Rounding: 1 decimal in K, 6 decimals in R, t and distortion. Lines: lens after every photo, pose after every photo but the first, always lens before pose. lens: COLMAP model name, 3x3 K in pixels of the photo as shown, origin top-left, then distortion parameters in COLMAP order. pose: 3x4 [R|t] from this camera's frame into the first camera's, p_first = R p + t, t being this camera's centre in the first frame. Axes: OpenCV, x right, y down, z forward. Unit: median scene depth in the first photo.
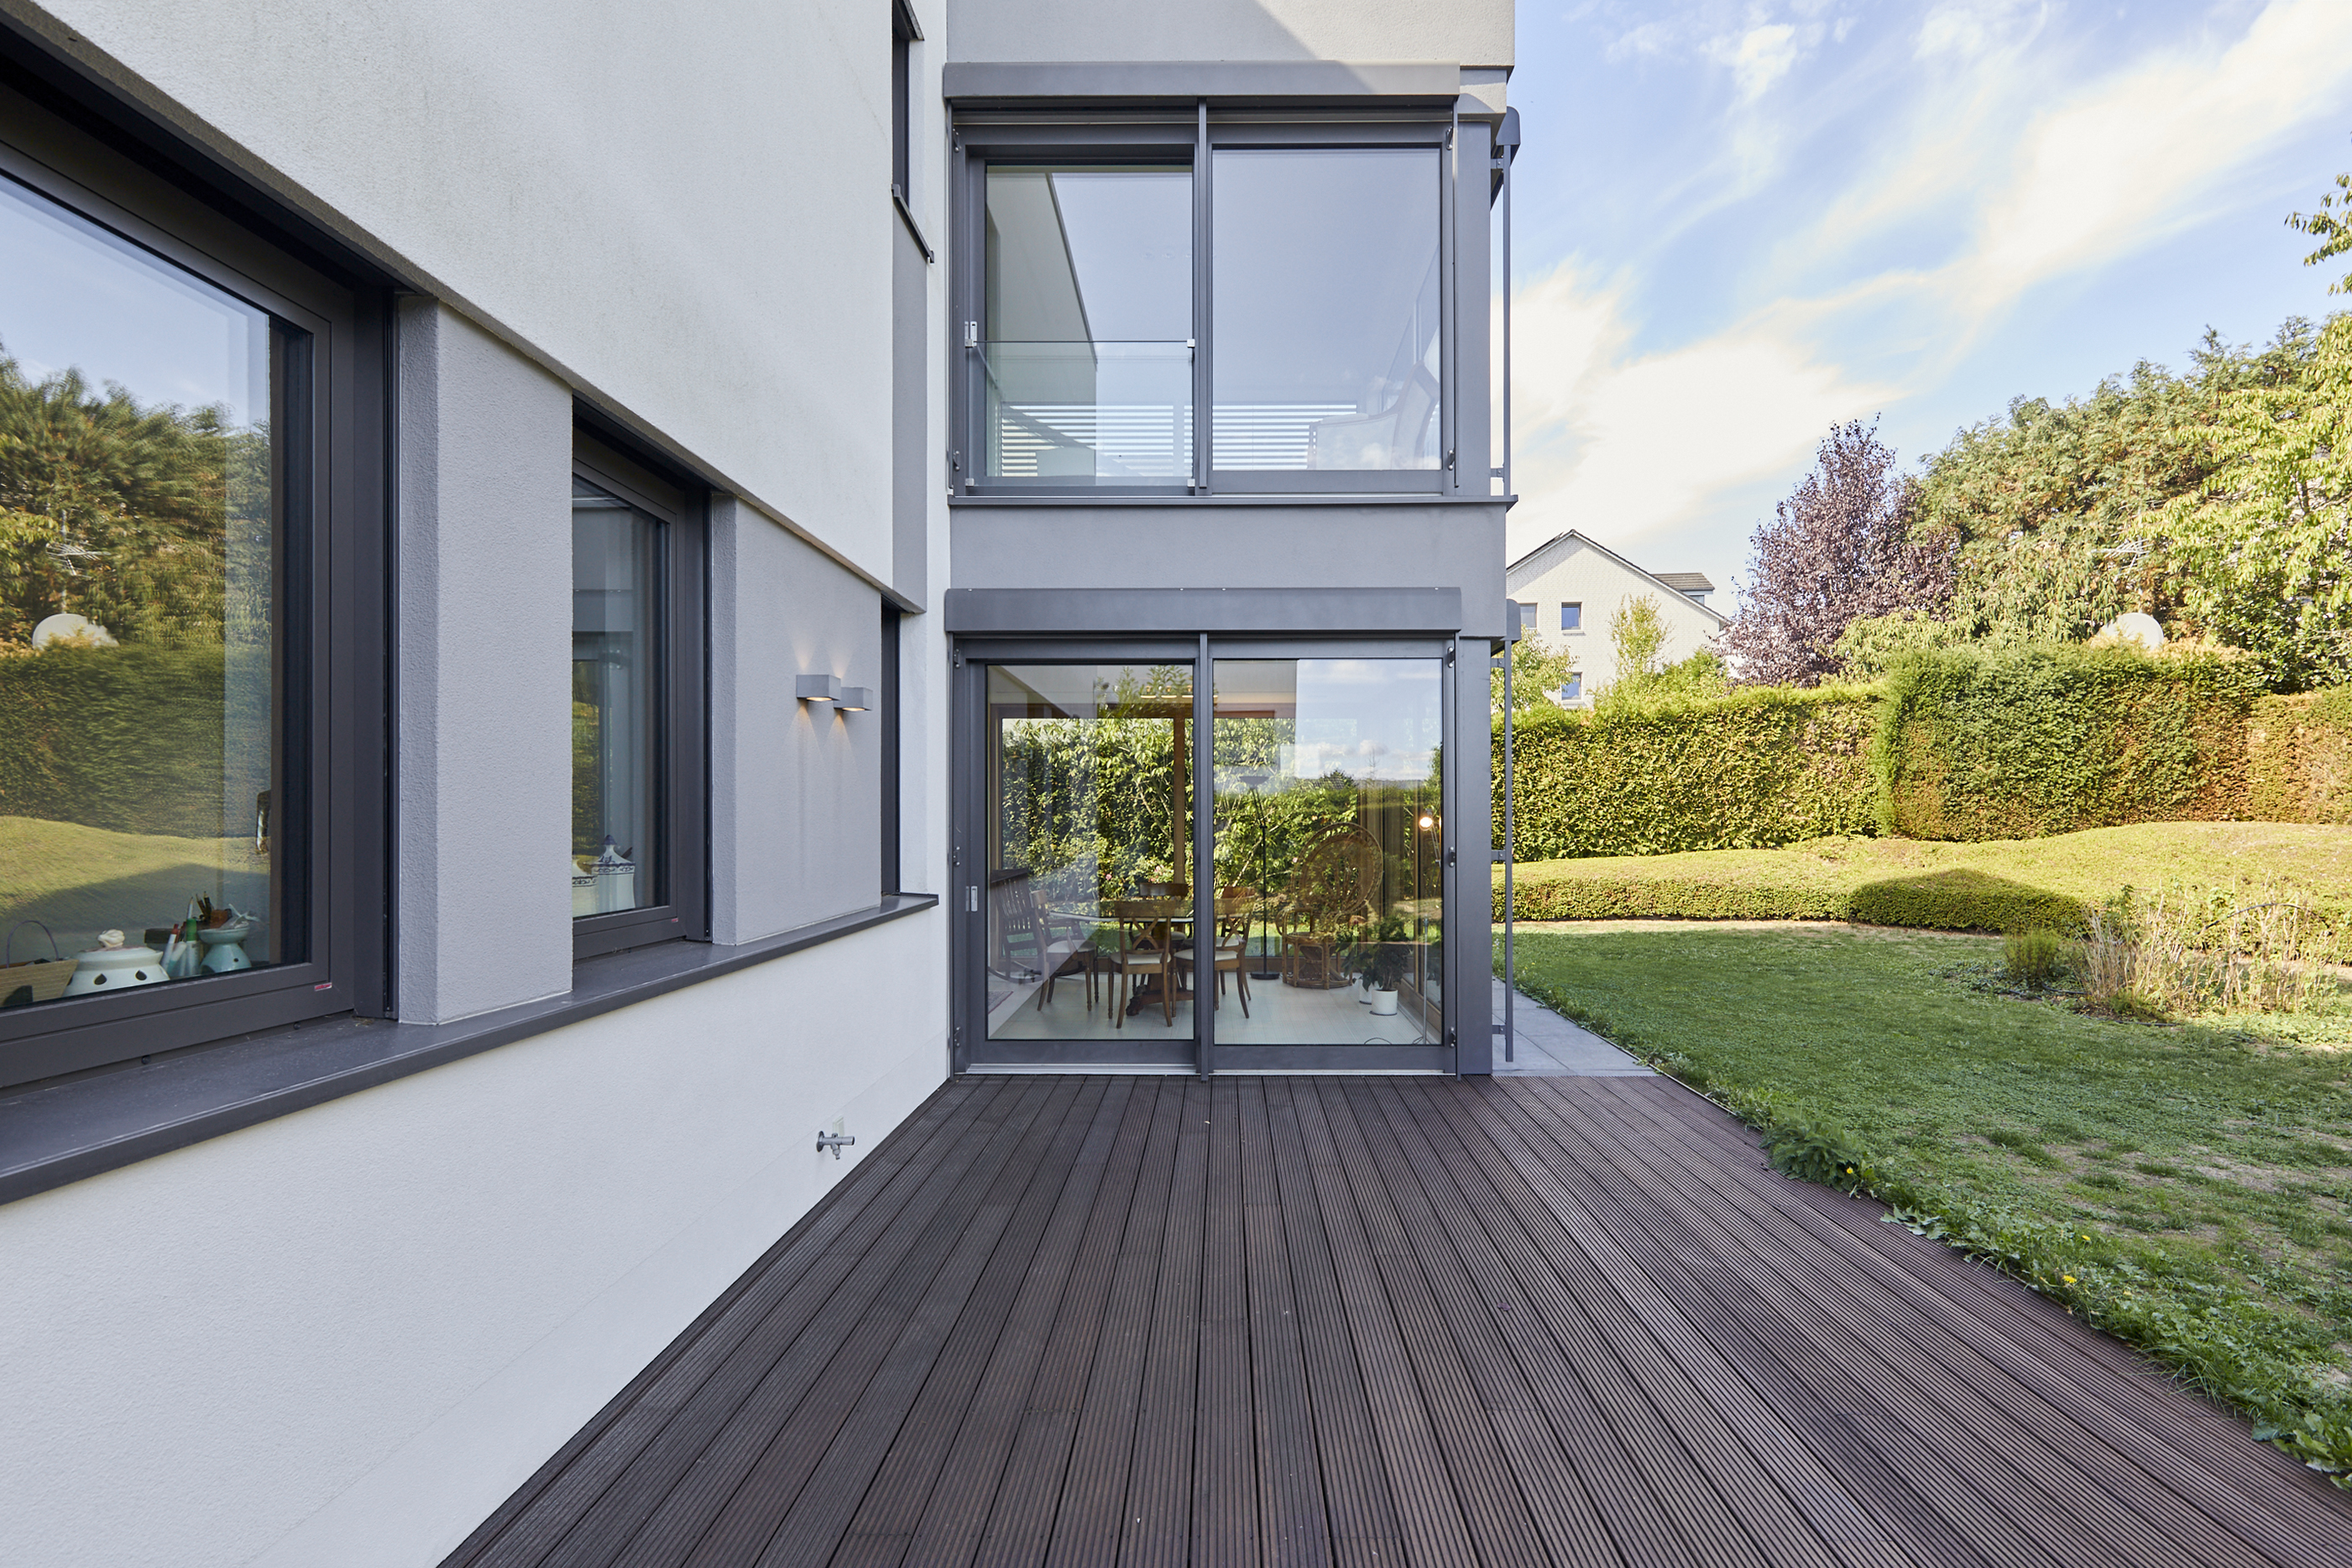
lens RADIAL K [[1152.2, 0, 1184.5], [0, 1152.2, 816.9], [0, 0, 1]] dist [0.001642, 0.000264]
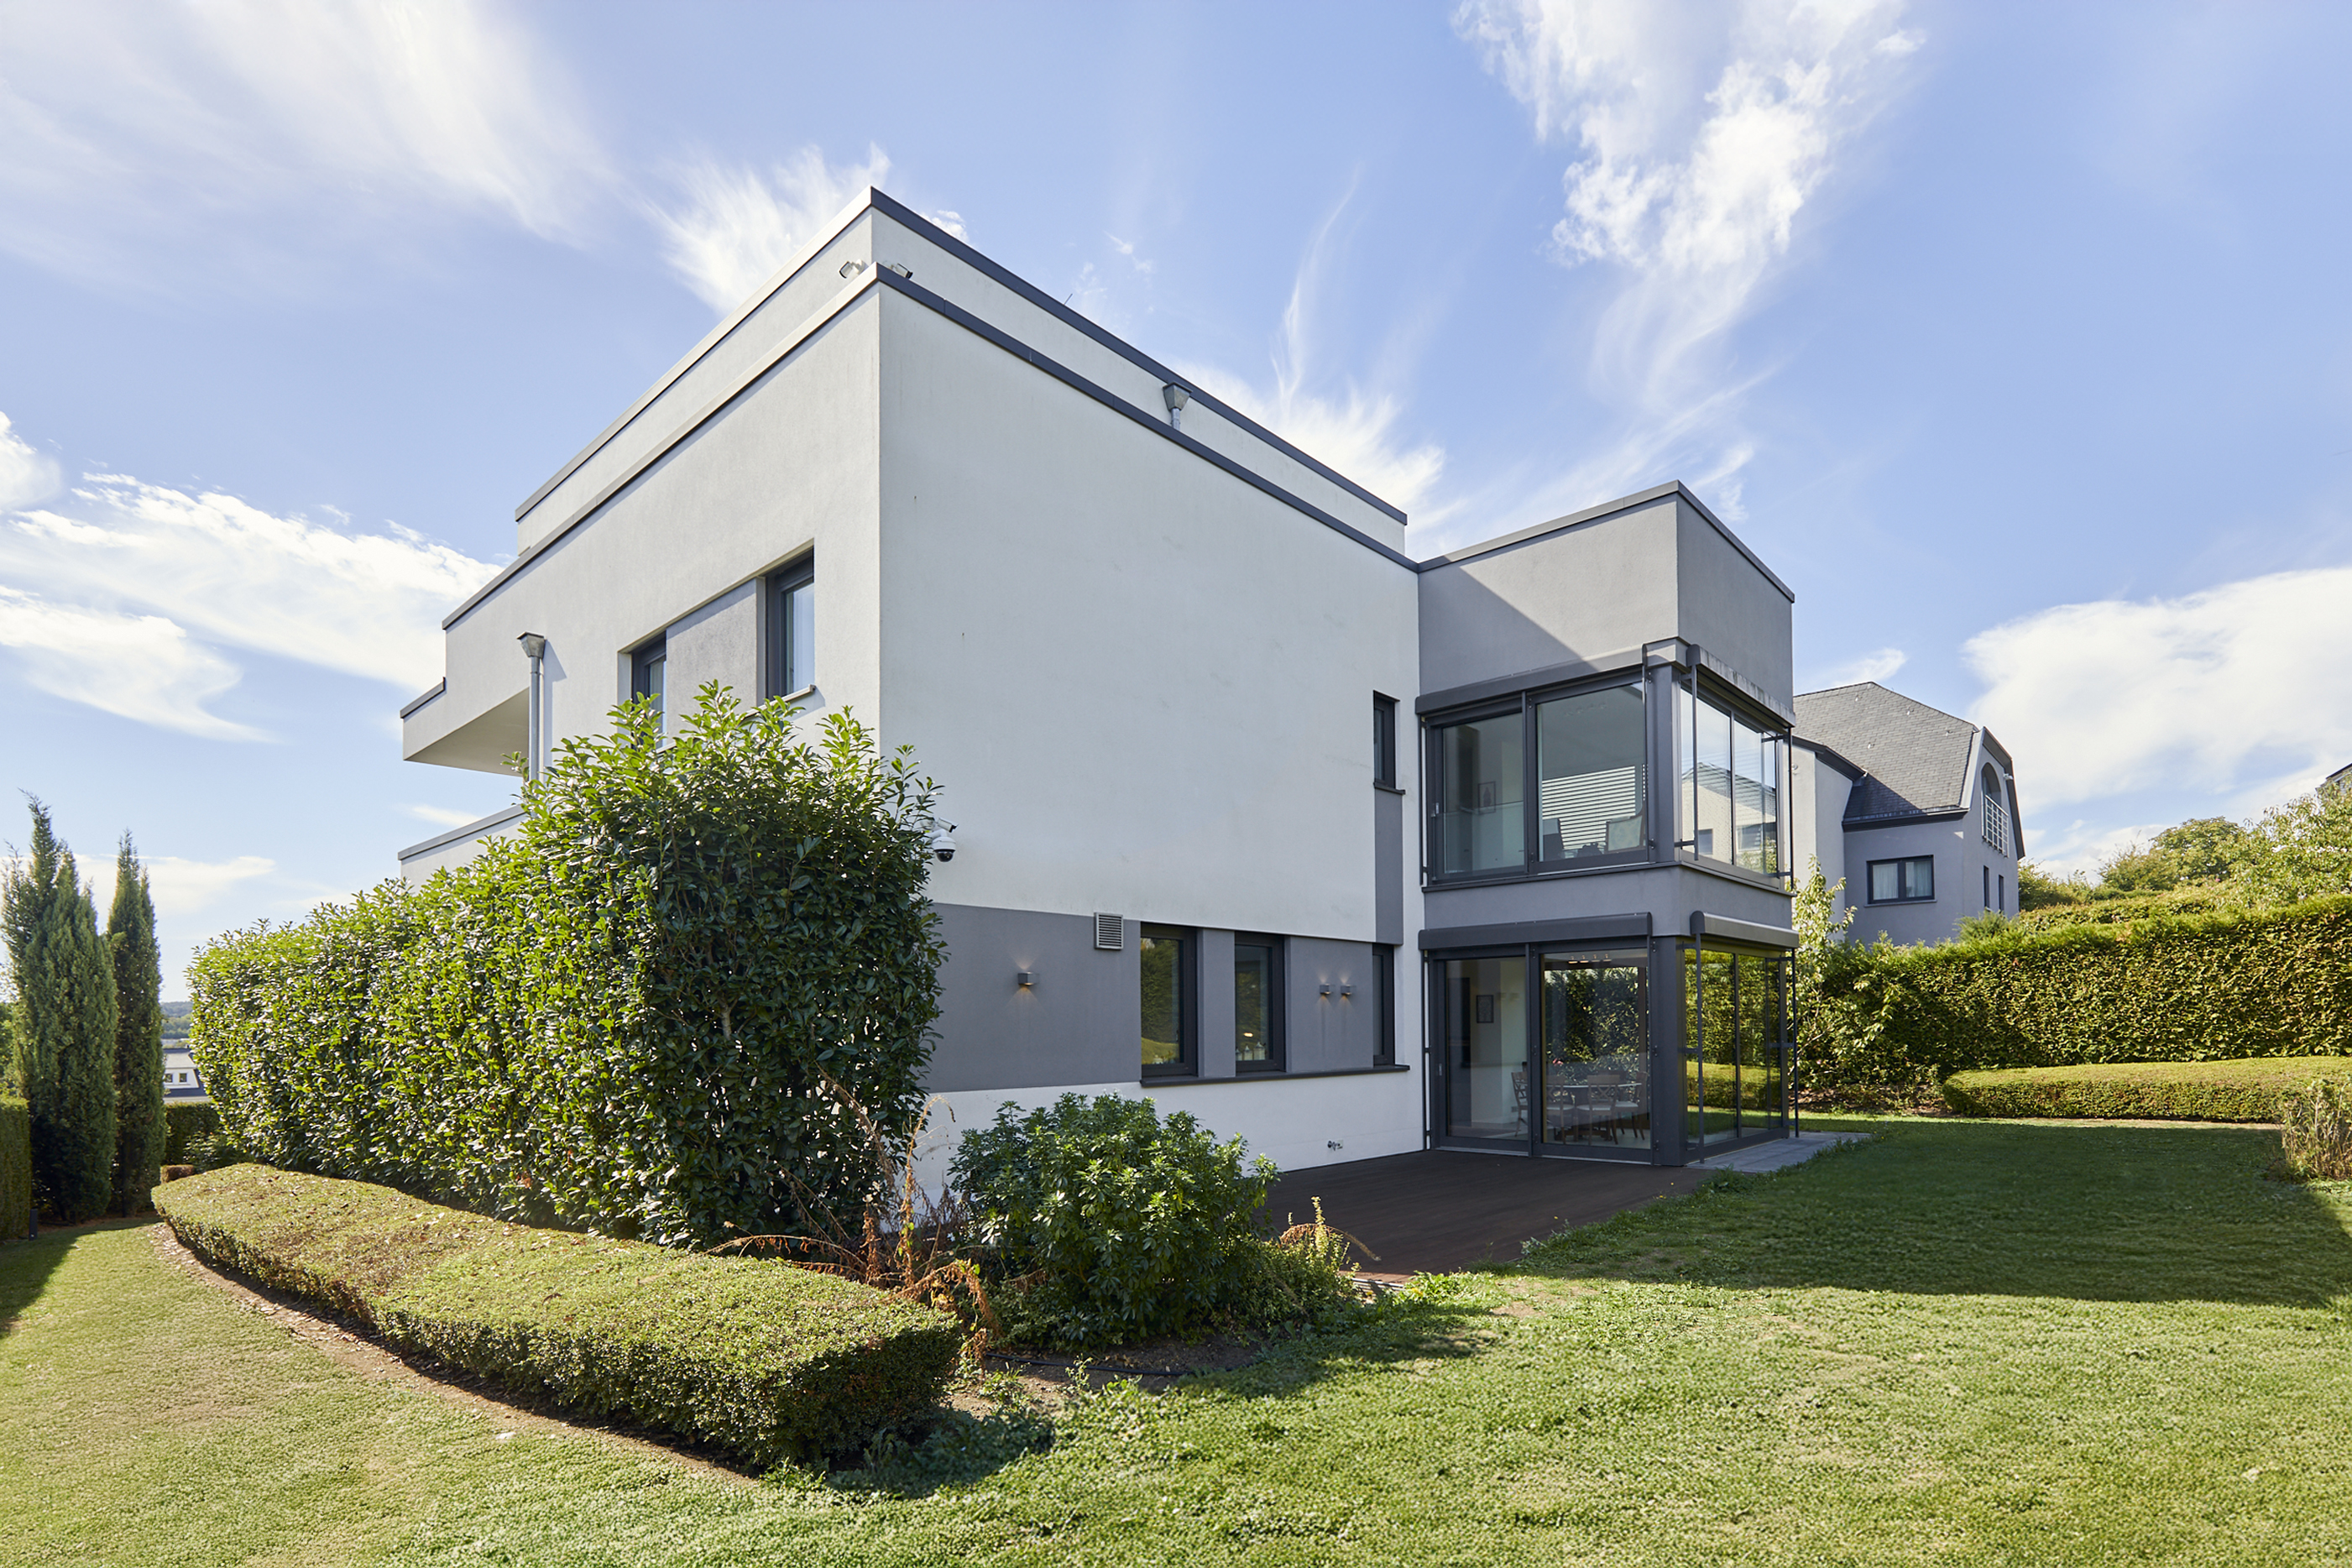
lens RADIAL K [[1107.5, 0, 1176.0], [0, 1107.5, 784.0], [0, 0, 1]] dist [-0.000561, 0.000007]
pose [[0.745779, -0.151377, -0.648768, 0.393307], [0.008620, 0.975953, -0.217811, -0.002432], [0.666138, 0.156847, 0.729150, -0.425395]]
